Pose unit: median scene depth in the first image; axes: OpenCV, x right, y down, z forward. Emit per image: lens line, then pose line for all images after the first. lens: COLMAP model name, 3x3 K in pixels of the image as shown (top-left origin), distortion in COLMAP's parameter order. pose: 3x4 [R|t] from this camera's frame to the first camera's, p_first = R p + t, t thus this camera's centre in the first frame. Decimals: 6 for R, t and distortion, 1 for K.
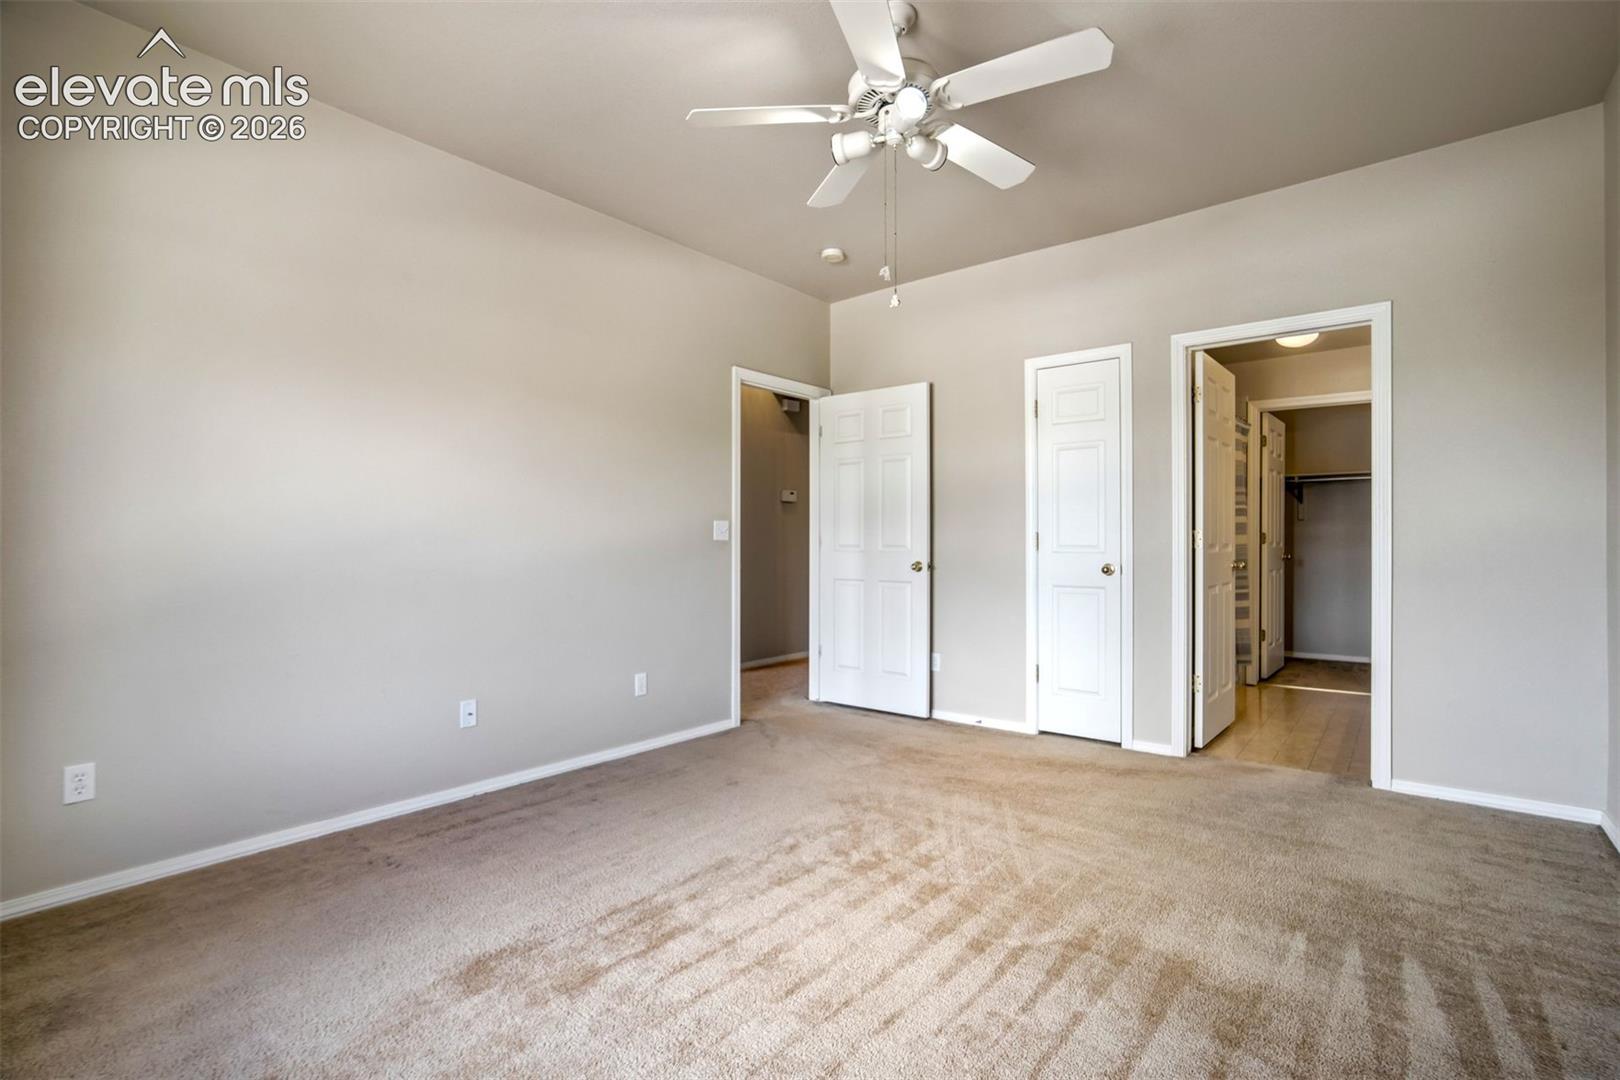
lens RADIAL K [[763.1, 0, 815.7], [0, 763.1, 529.8], [0, 0, 1]] dist [-0.036721, 0.018159]
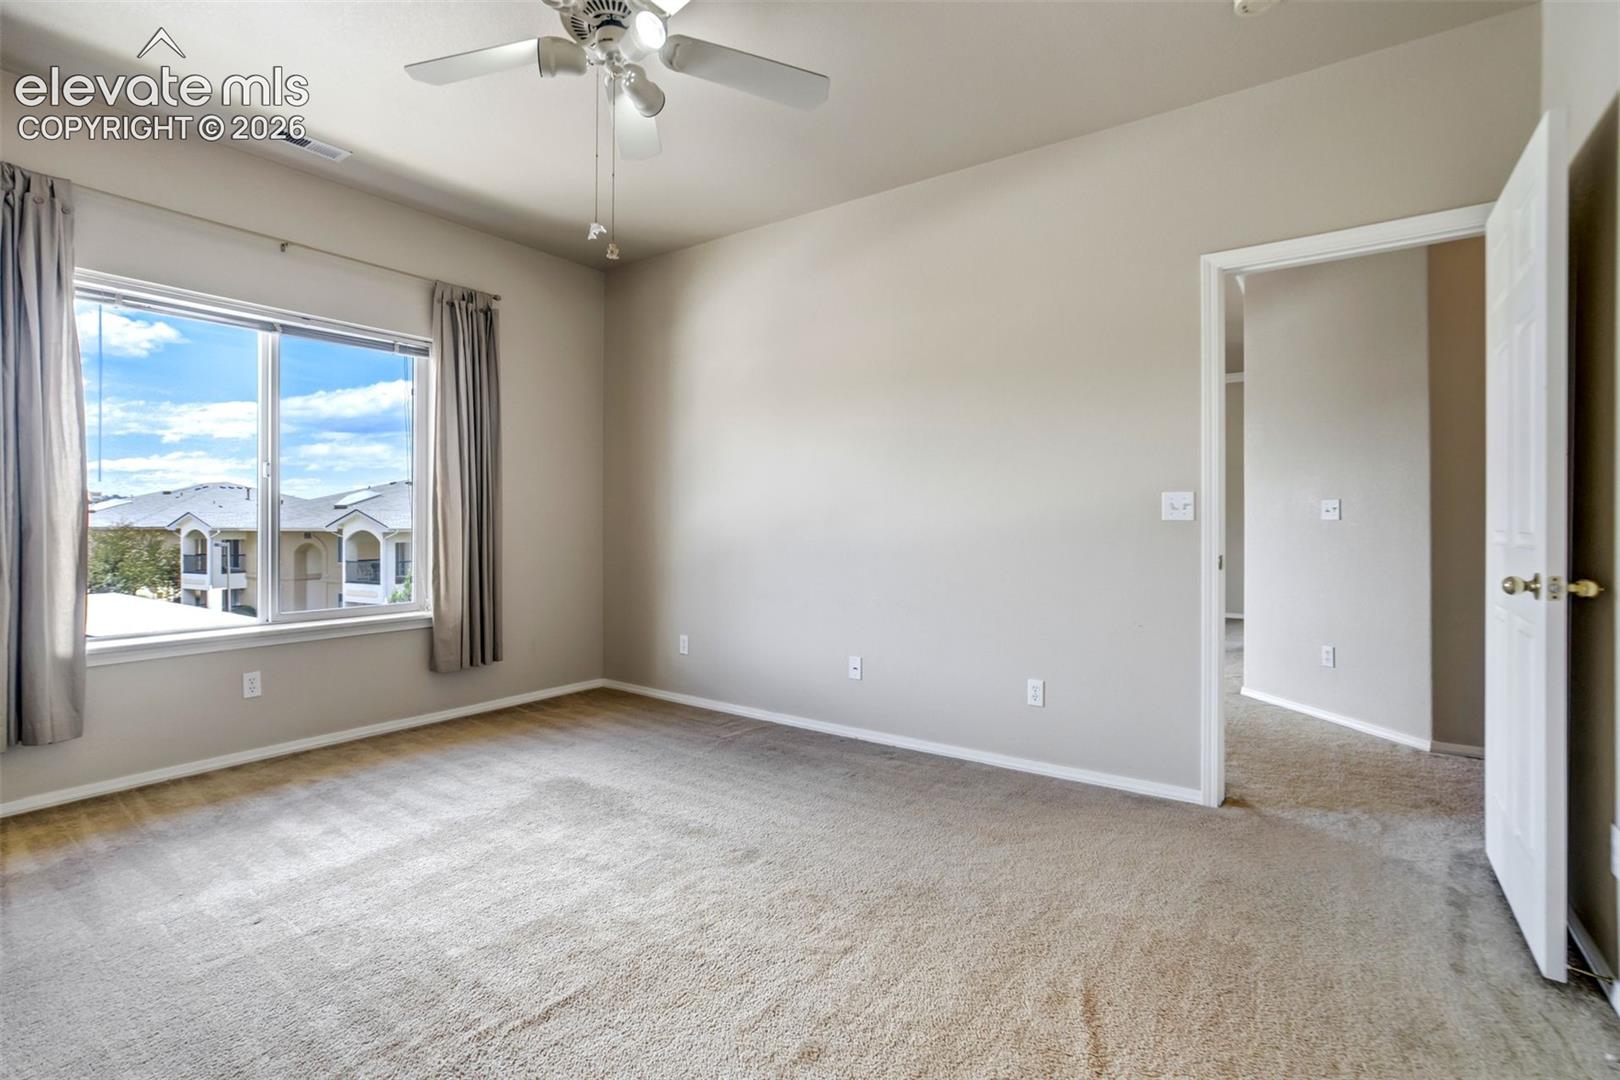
lens RADIAL K [[763.1, 0, 806.9], [0, 763.1, 524.0], [0, 0, 1]] dist [-0.036721, 0.018159]
pose [[0.057478, 0.000494, -0.998347, 0.592424], [0.010158, 0.999948, 0.001080, 0.014457], [0.998295, -0.010203, 0.057470, 0.704824]]
